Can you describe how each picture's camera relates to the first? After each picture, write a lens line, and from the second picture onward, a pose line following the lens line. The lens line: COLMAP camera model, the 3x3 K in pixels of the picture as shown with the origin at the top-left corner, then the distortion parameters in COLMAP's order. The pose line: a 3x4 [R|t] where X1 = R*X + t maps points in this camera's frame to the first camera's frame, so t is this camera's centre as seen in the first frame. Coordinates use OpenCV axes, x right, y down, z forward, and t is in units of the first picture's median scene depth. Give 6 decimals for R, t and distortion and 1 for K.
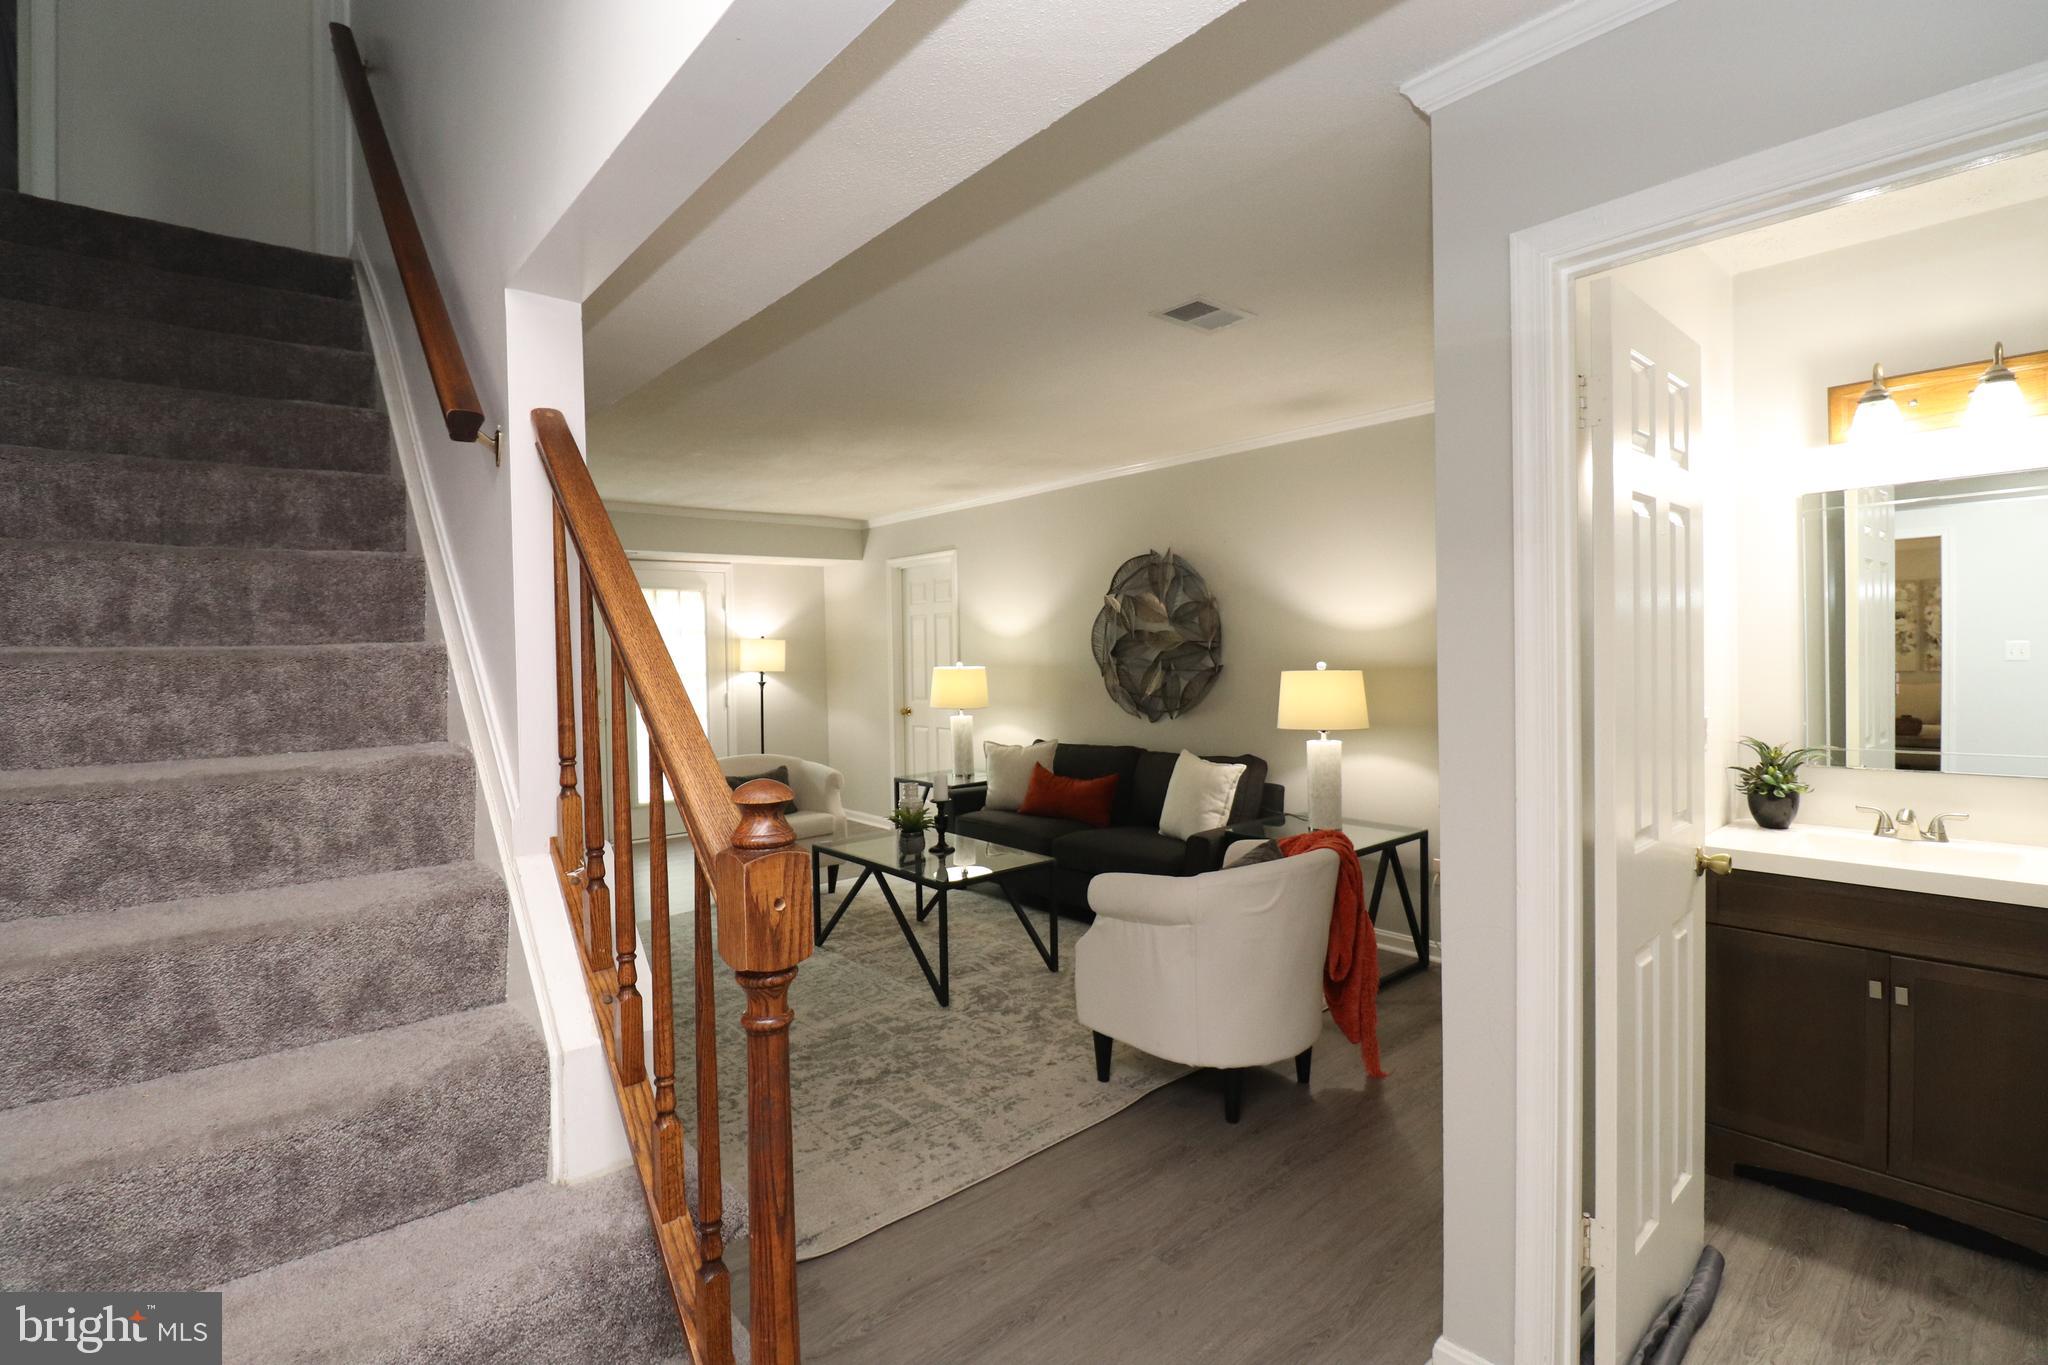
lens RADIAL K [[946.6, 0, 1015.1], [0, 946.6, 666.2], [0, 0, 1]] dist [-0.003217, -0.011866]
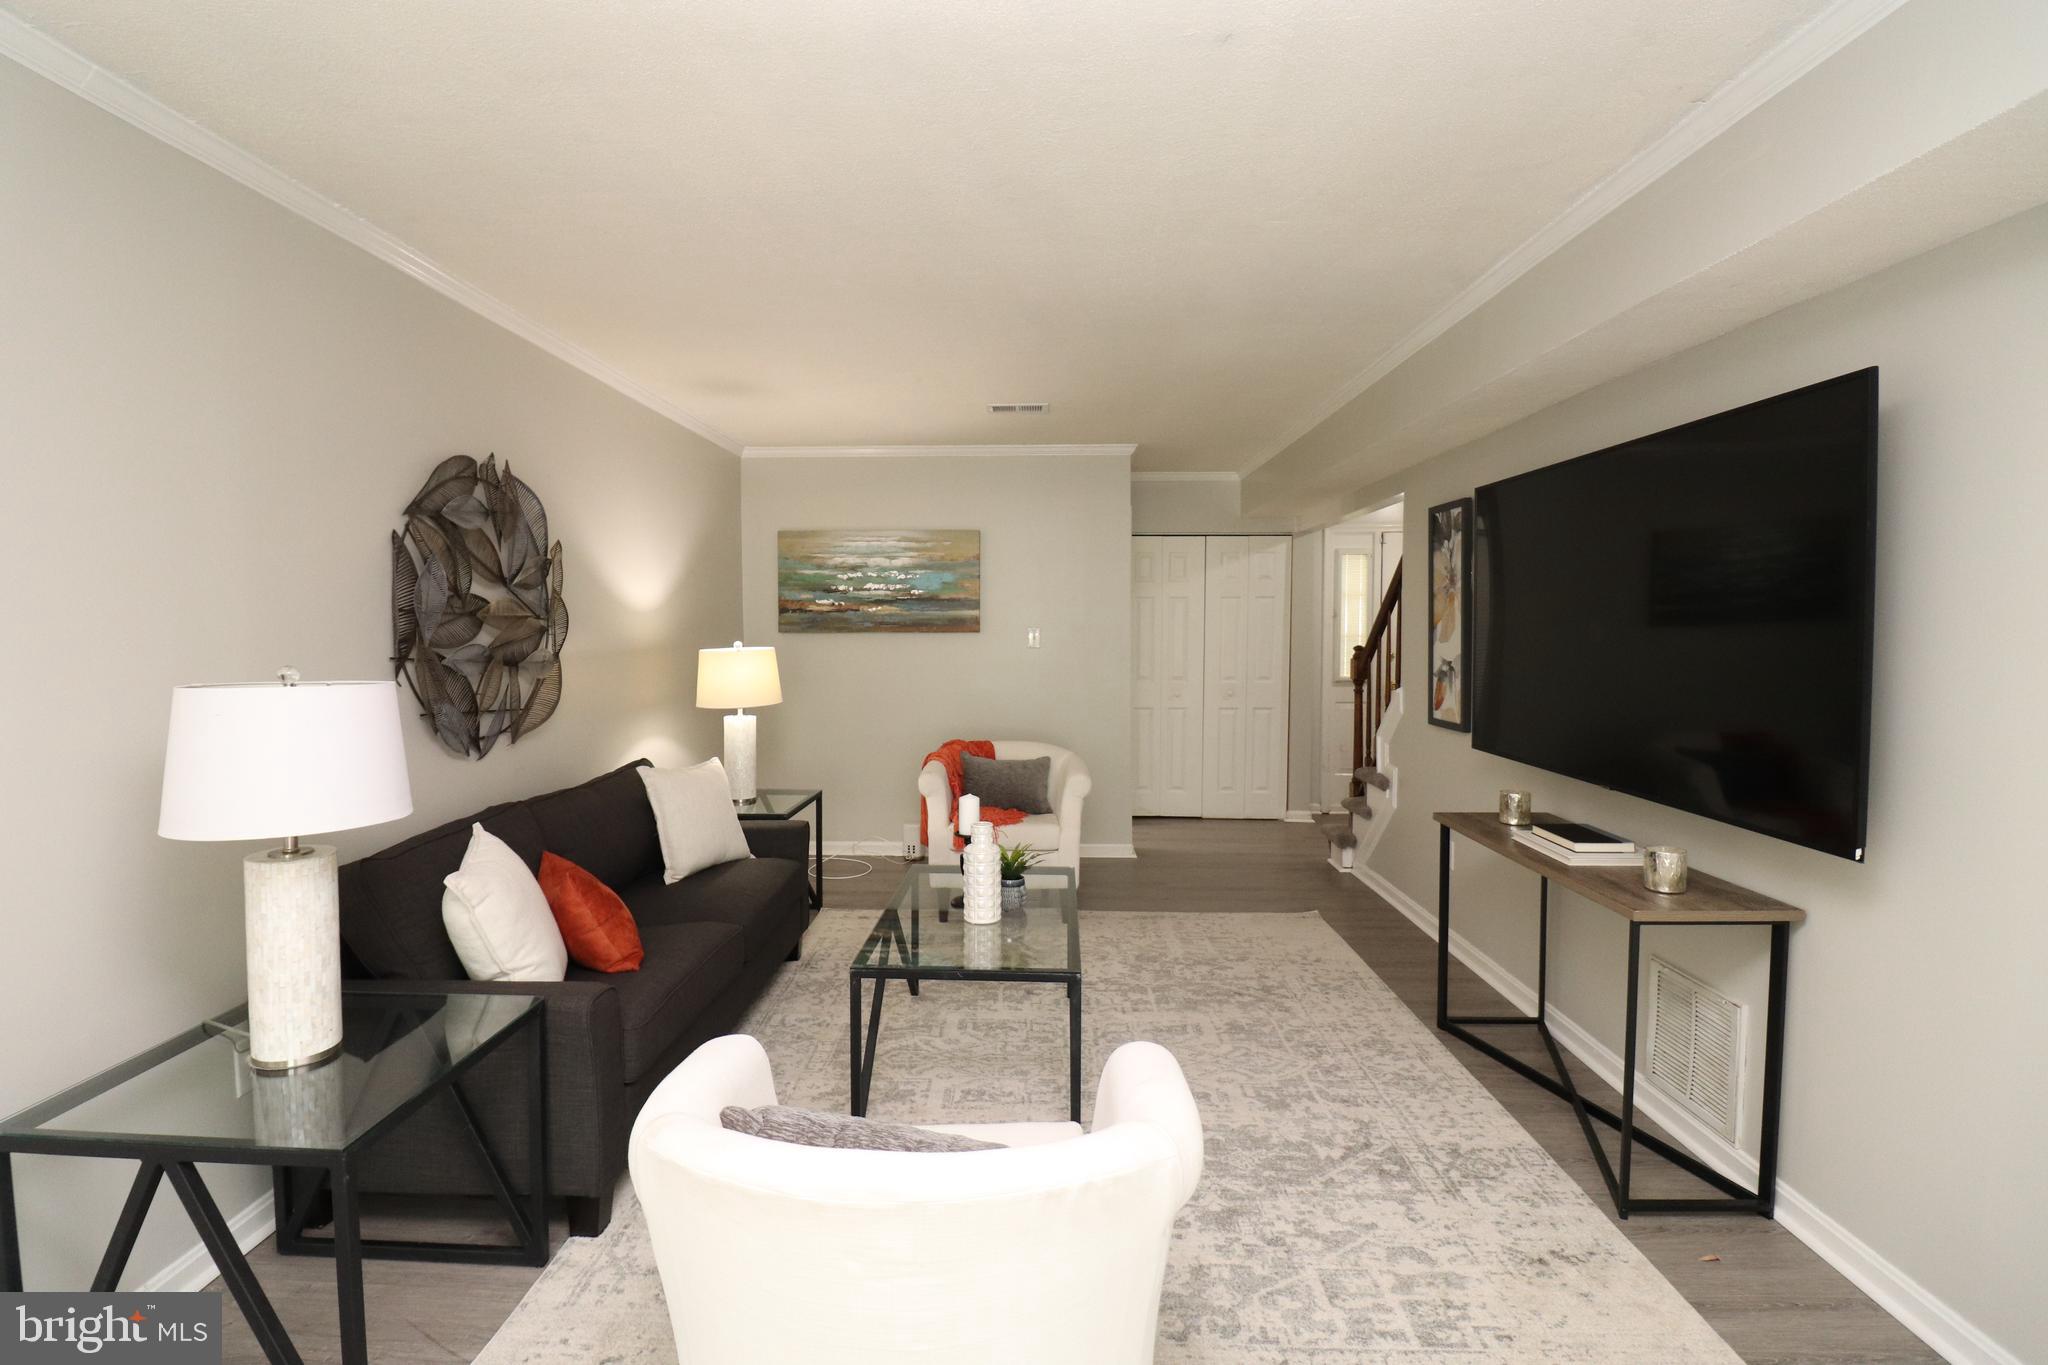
lens RADIAL K [[946.6, 0, 1007.1], [0, 946.6, 663.5], [0, 0, 1]] dist [-0.003217, -0.011866]
pose [[-0.732442, -0.008677, 0.680774, -0.562496], [0.029087, 0.998607, 0.044023, -0.016336], [-0.680208, 0.052046, -0.731169, 1.440630]]
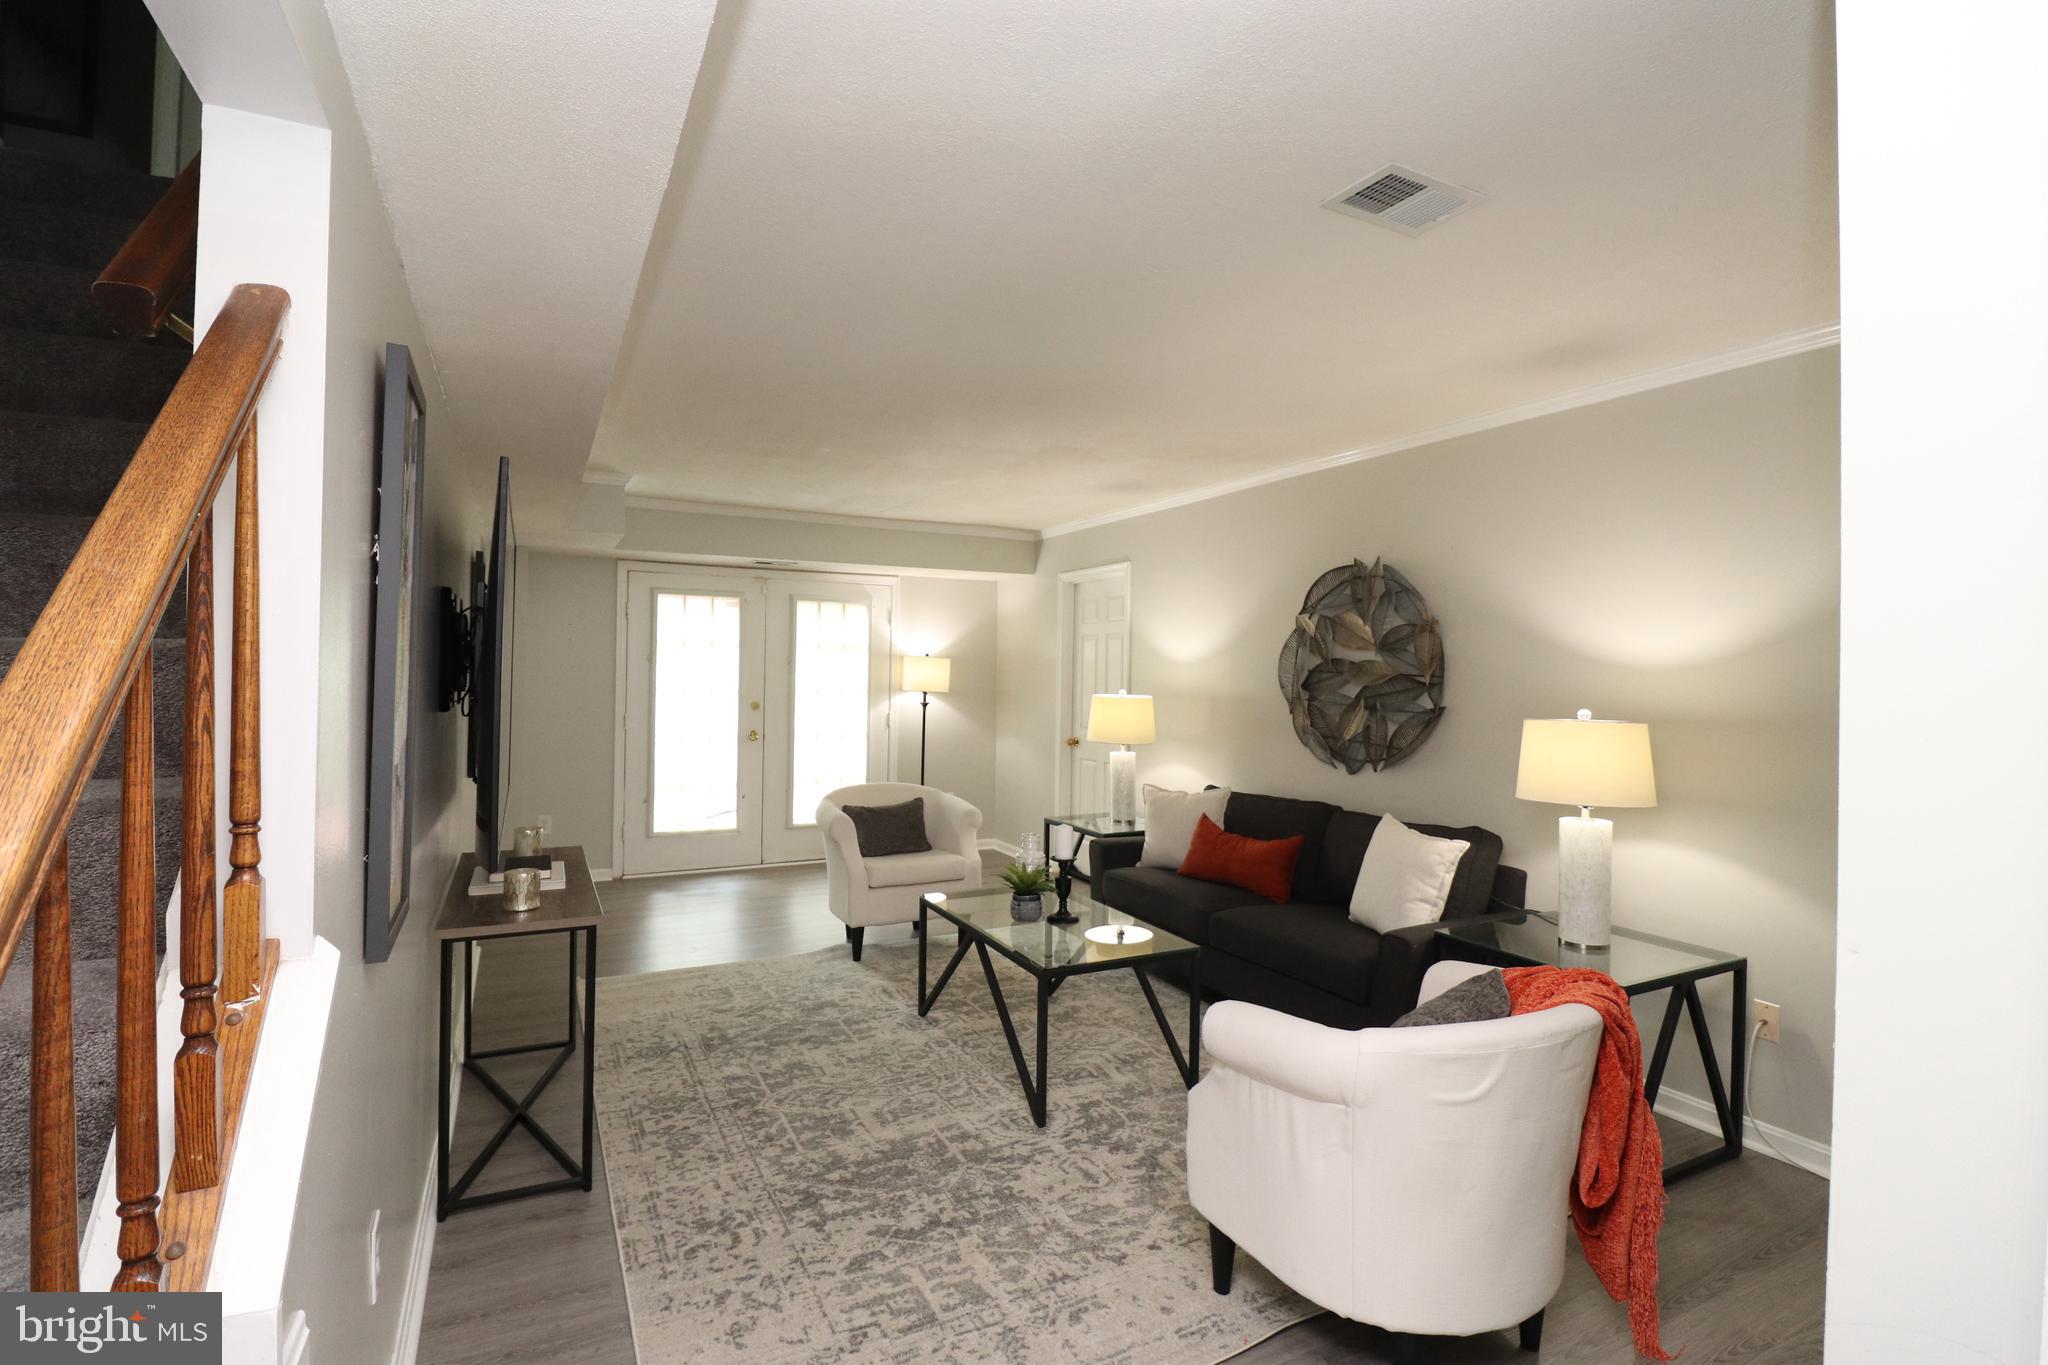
lens RADIAL K [[946.6, 0, 1013.6], [0, 946.6, 667.9], [0, 0, 1]] dist [-0.003217, -0.011866]
pose [[0.971441, 0.032350, -0.235065, 0.063948], [-0.037926, 0.999095, -0.019239, -0.005195], [0.234230, 0.027605, 0.971789, 0.183213]]
